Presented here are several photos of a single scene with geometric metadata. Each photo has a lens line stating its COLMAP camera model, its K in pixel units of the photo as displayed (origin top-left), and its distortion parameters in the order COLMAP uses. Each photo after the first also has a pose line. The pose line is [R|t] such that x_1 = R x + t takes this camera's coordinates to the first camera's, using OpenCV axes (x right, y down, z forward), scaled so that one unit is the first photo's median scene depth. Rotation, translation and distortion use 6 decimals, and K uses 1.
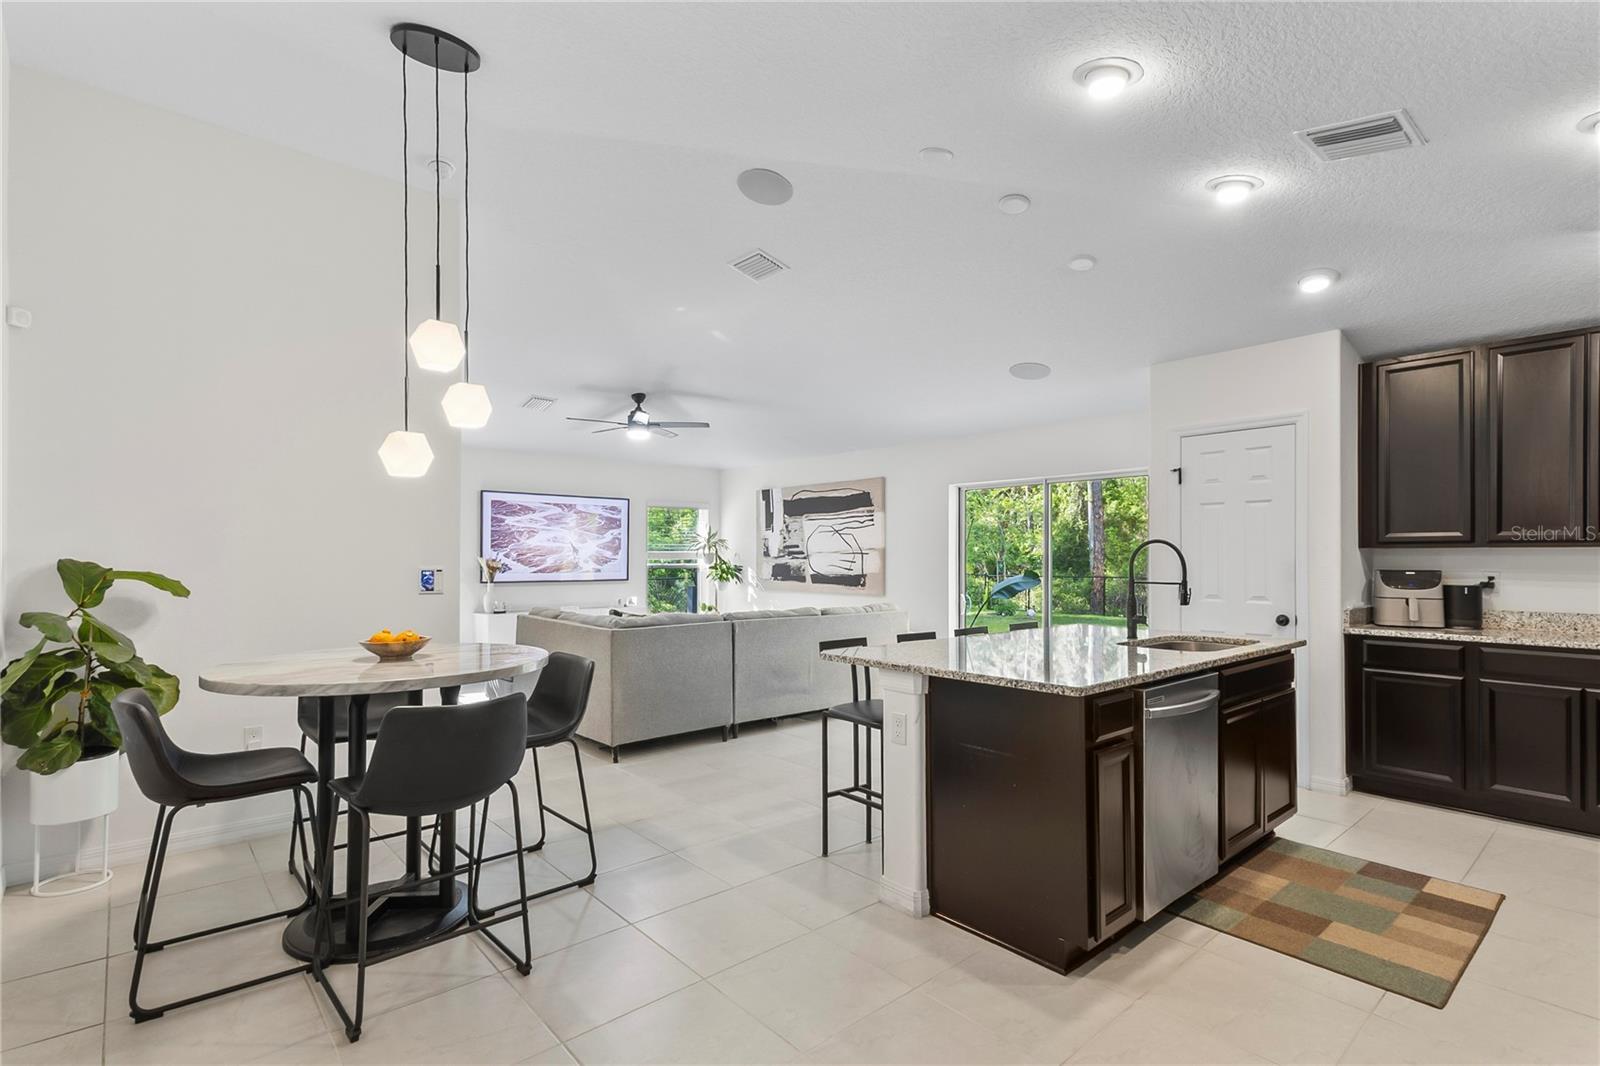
lens RADIAL K [[752.1, 0, 781.6], [0, 752.1, 550.3], [0, 0, 1]] dist [0.024506, -0.003571]
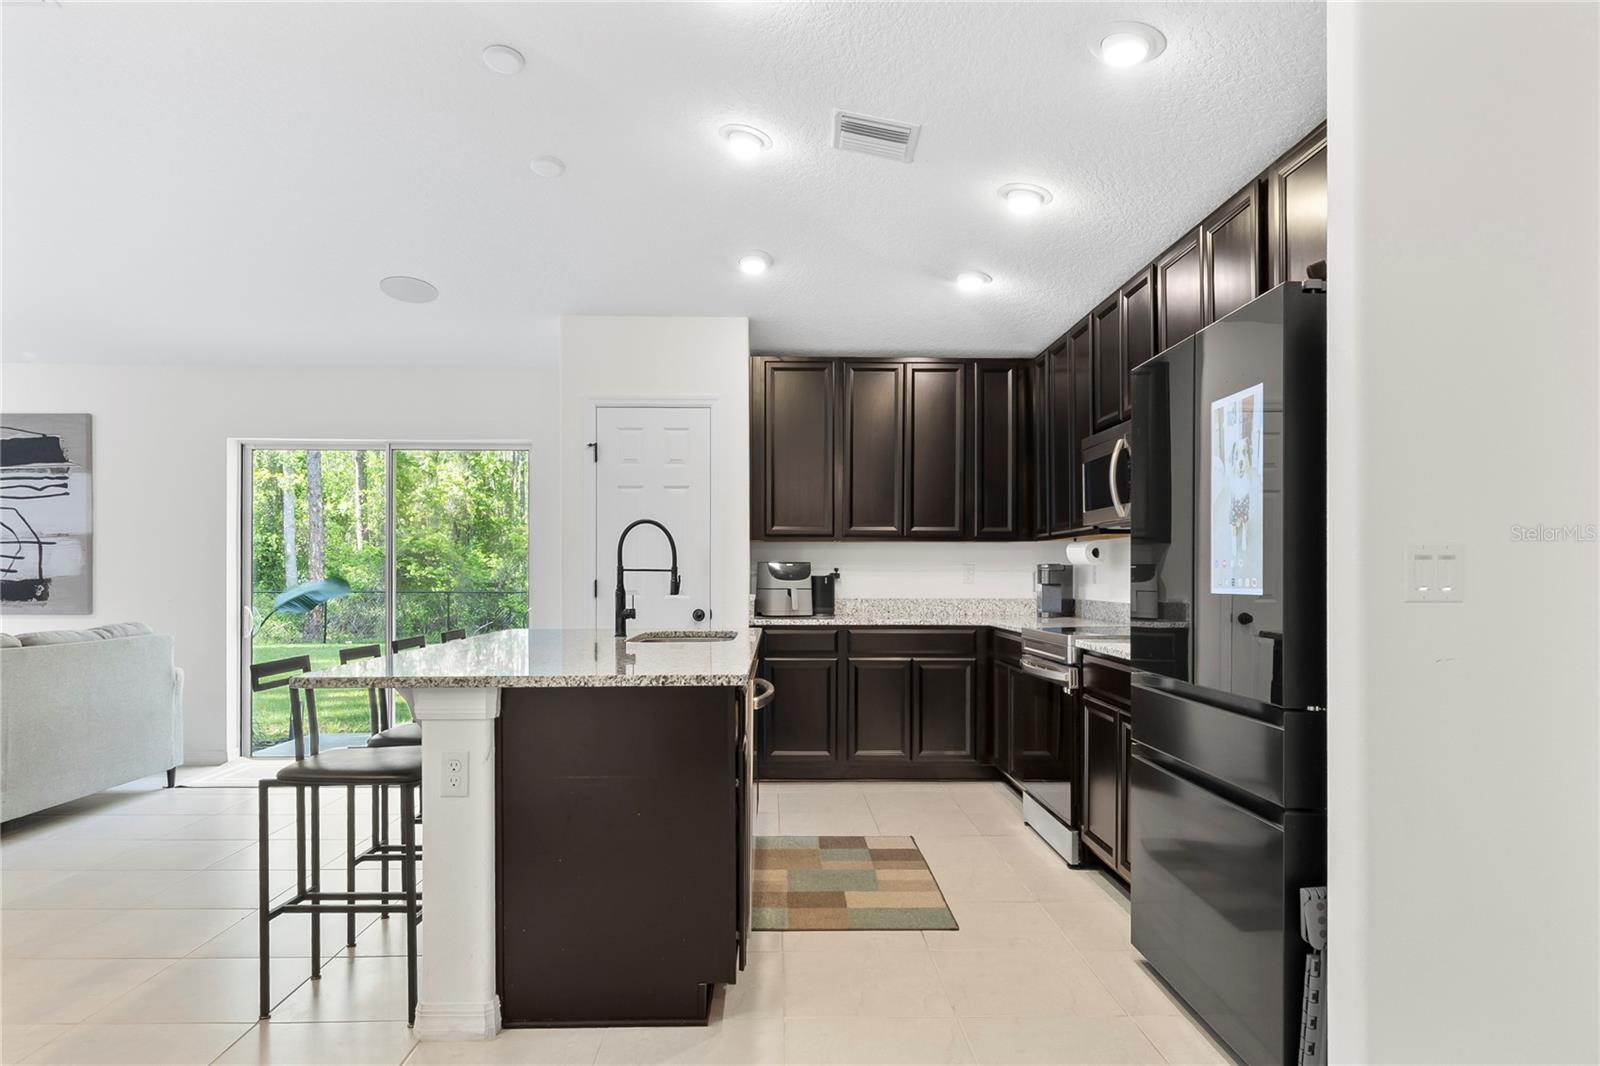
lens RADIAL K [[1007.2, 0, 788.5], [0, 1007.2, 565.4], [0, 0, 1]] dist [0.033979, -0.011004]
pose [[0.637690, 0.005021, 0.770277, -0.213349], [-0.008205, 0.999966, 0.000275, 0.027398], [-0.770249, -0.006496, 0.637710, 0.111873]]
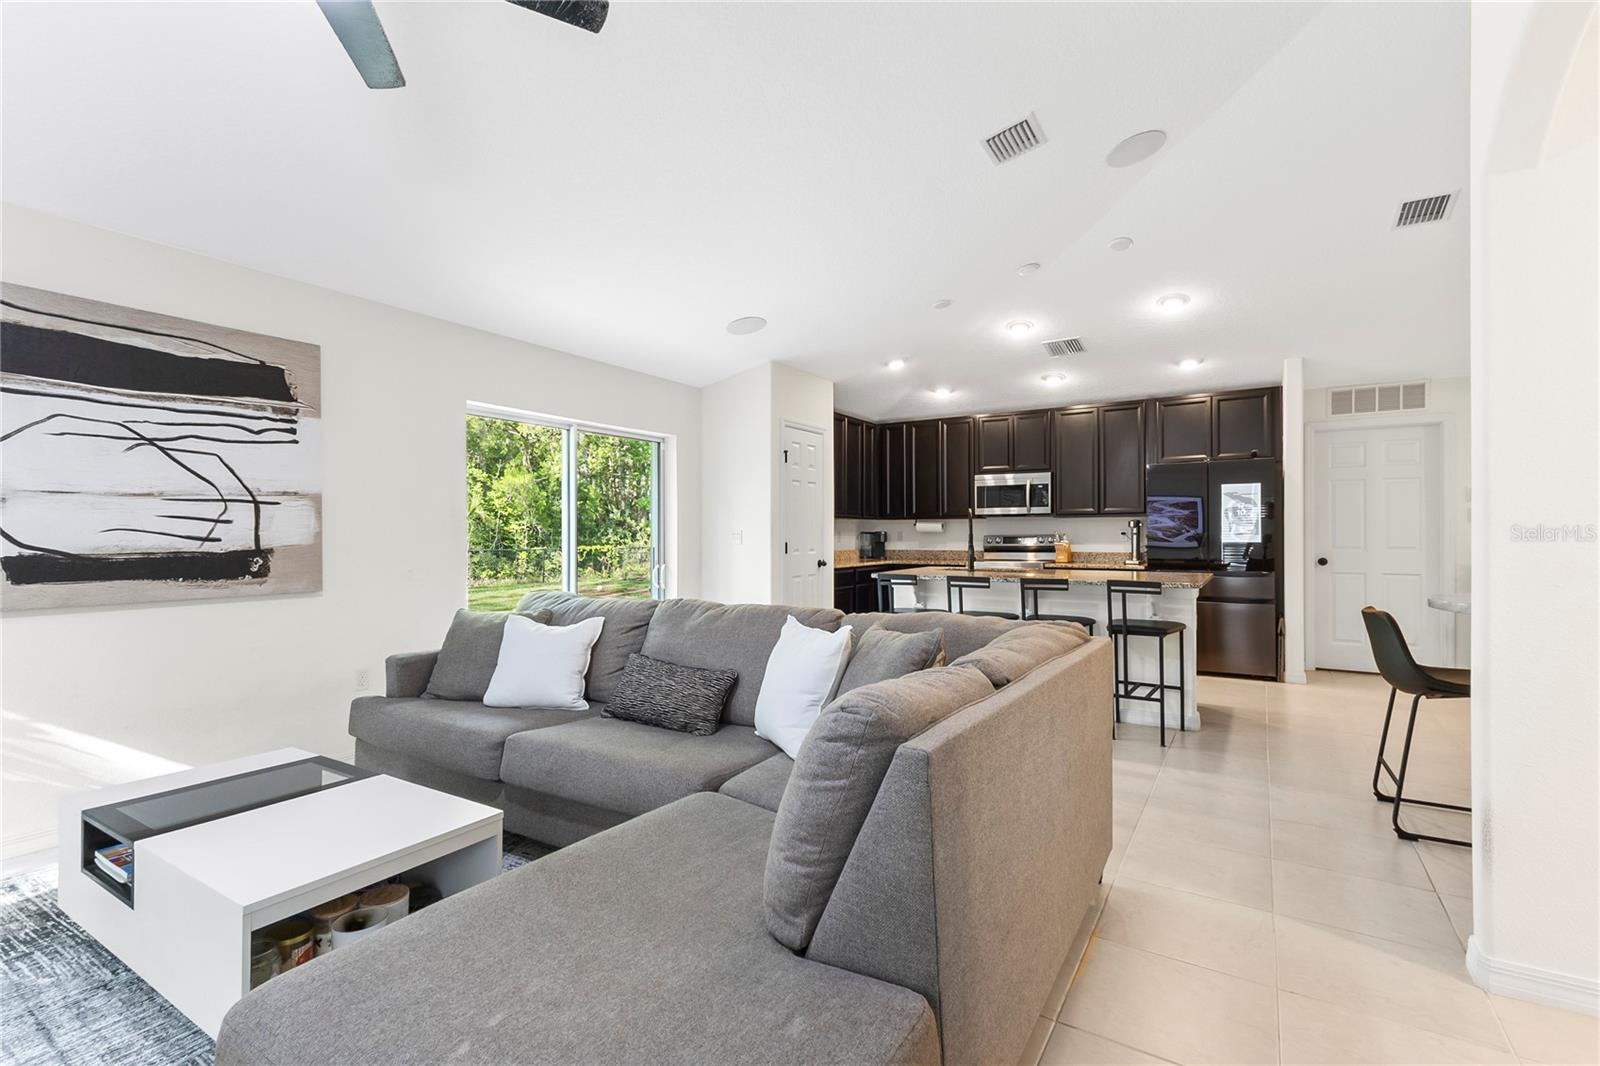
lens RADIAL K [[752.1, 0, 798.5], [0, 752.1, 535.4], [0, 0, 1]] dist [0.024506, -0.003571]
pose [[-0.308737, -0.001421, 0.951146, -0.684044], [-0.008194, 0.999966, -0.001166, 0.035725], [-0.951112, -0.008154, -0.308738, 1.390719]]
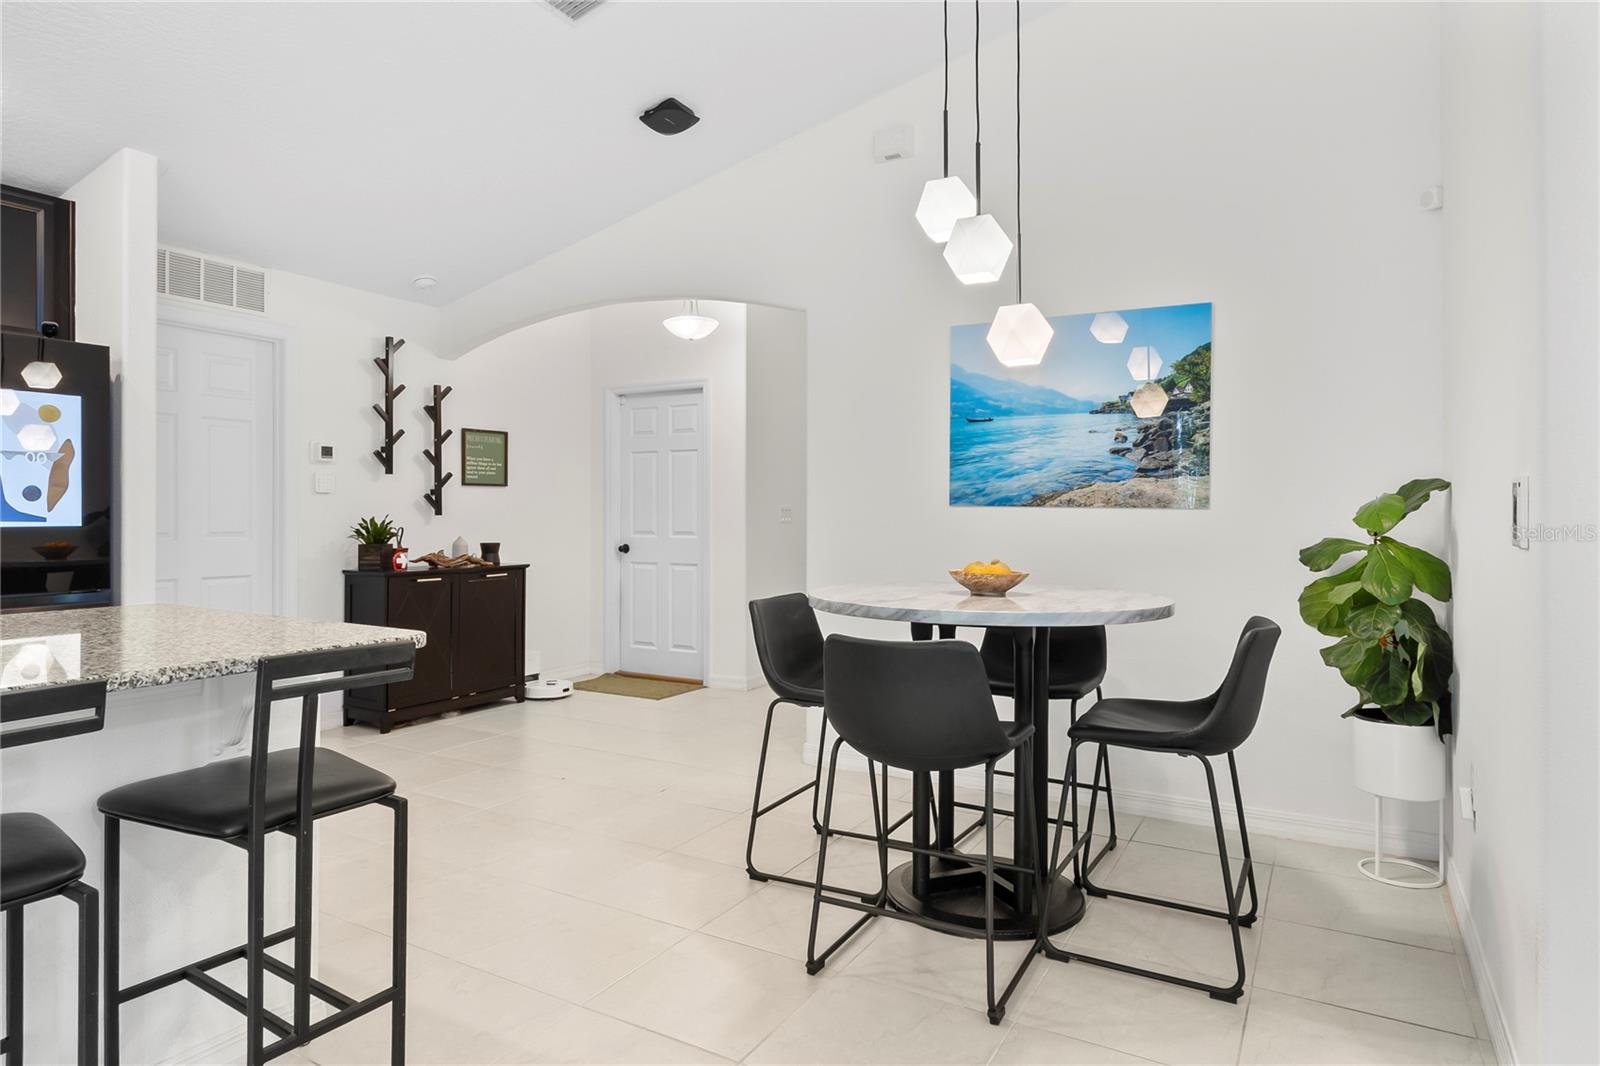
lens RADIAL K [[927.2, 0, 802.0], [0, 927.2, 513.2], [0, 0, 1]] dist [-0.000977, -0.000215]
pose [[-0.941580, -0.004290, -0.336762, 0.013111], [0.000457, 0.999902, -0.014015, 0.039655], [0.336789, -0.013350, -0.941485, 1.110874]]
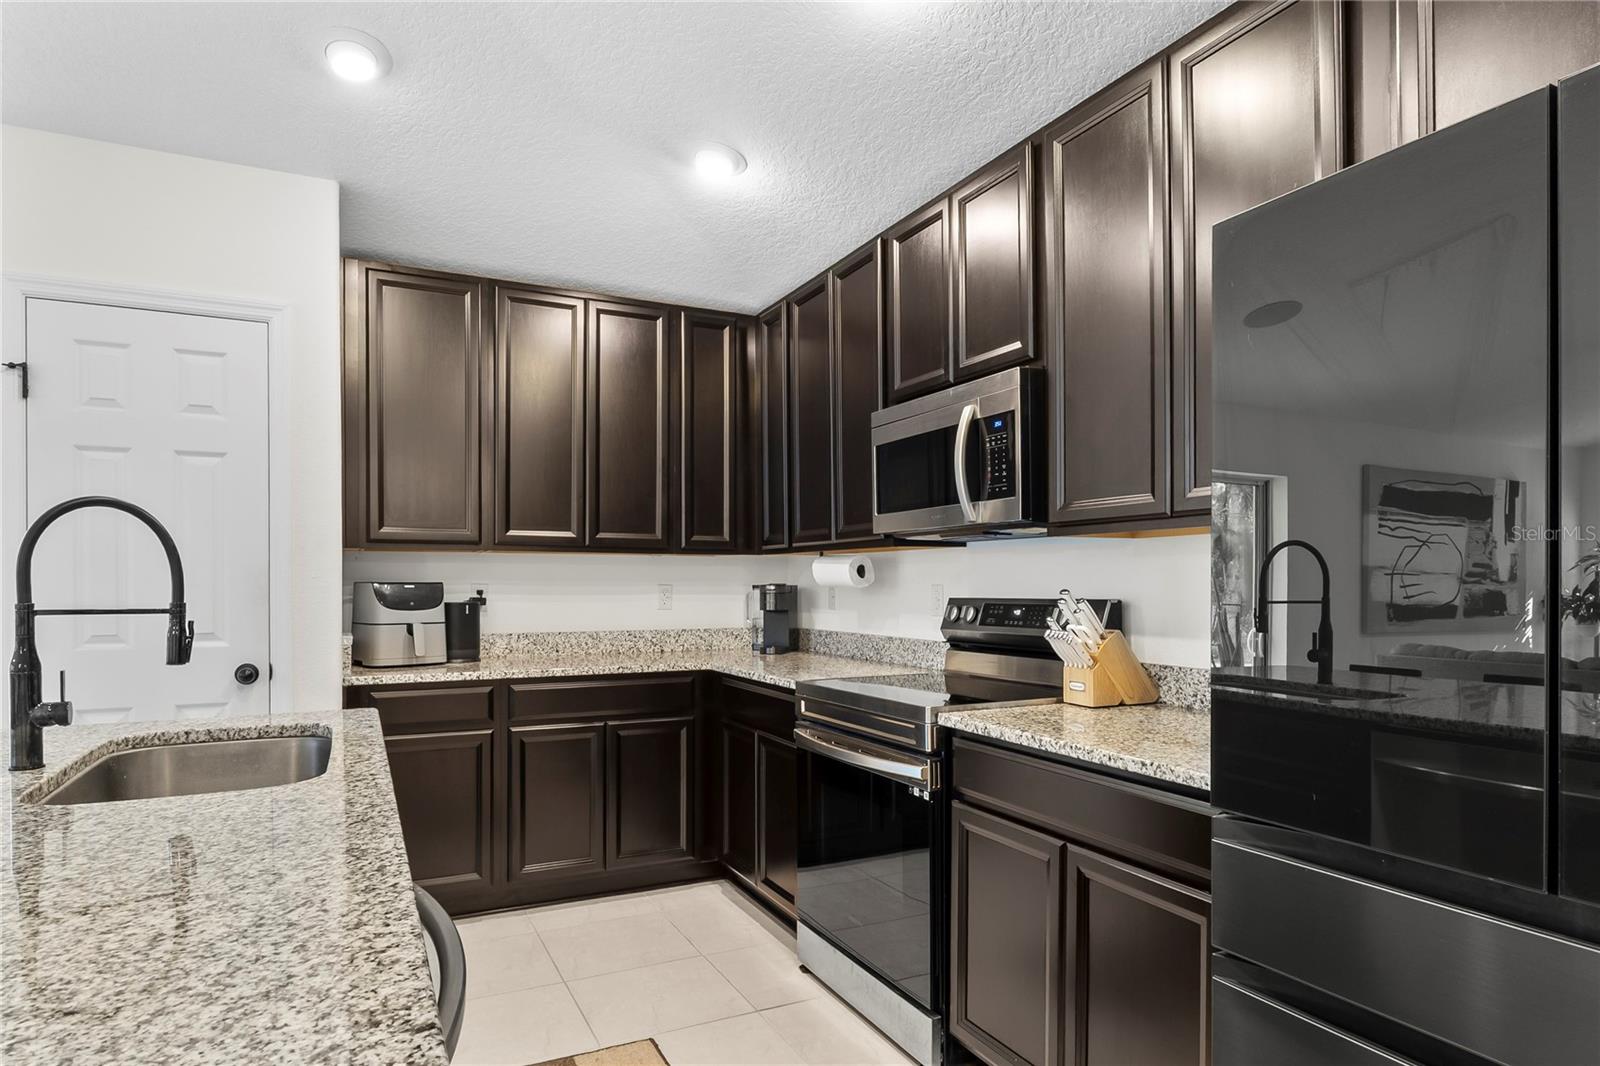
lens RADIAL K [[927.2, 0, 802.1], [0, 927.2, 583.8], [0, 0, 1]] dist [-0.000977, -0.000215]
pose [[0.245993, -0.003373, 0.969266, 0.099918], [-0.009037, 0.999943, 0.005773, 0.017728], [-0.969229, -0.010179, 0.245949, 0.413789]]
